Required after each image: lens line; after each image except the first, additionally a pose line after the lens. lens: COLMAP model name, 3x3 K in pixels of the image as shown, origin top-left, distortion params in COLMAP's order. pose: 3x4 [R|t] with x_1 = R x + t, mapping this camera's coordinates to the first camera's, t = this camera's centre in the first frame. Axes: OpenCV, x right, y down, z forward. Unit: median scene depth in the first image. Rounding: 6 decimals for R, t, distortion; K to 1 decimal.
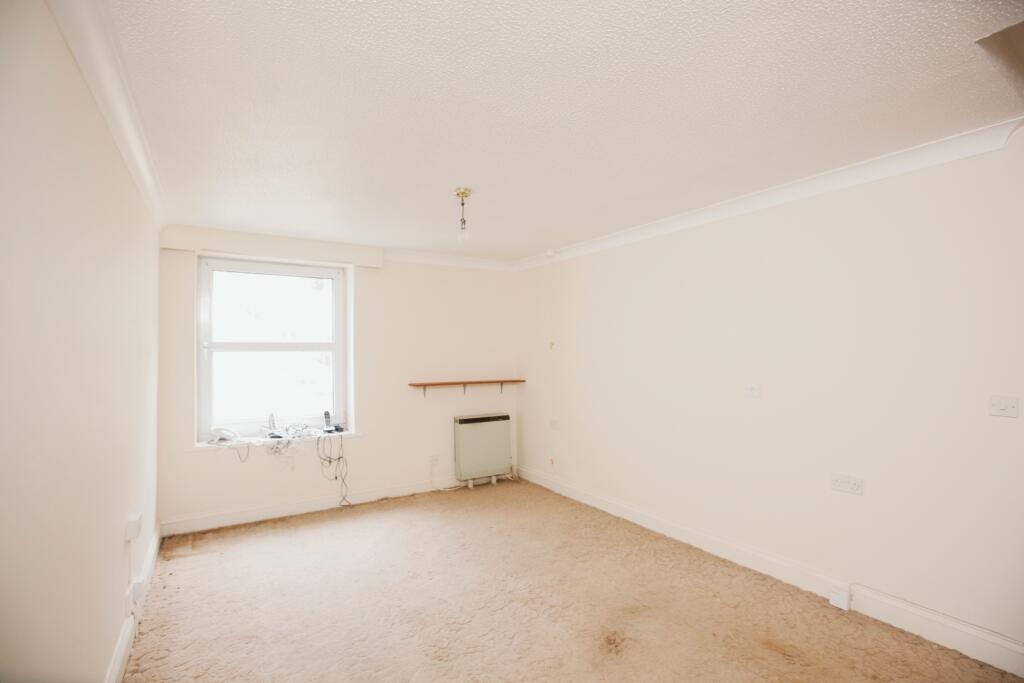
lens RADIAL K [[475.5, 0, 513.8], [0, 475.5, 354.3], [0, 0, 1]] dist [-0.001059, -0.000148]
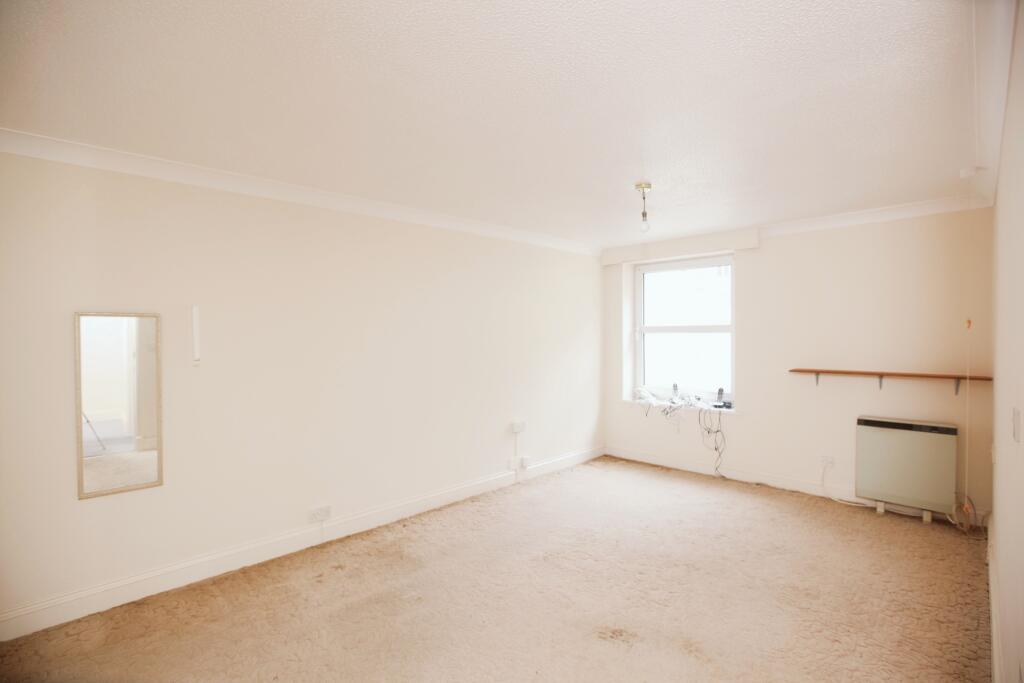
lens RADIAL K [[475.5, 0, 513.8], [0, 475.5, 354.3], [0, 0, 1]] dist [-0.001059, -0.000148]
pose [[0.226223, 0.041841, -0.973176, 0.554854], [0.007327, 0.998976, 0.044654, -0.009252], [0.974048, -0.017232, 0.225685, 0.294334]]
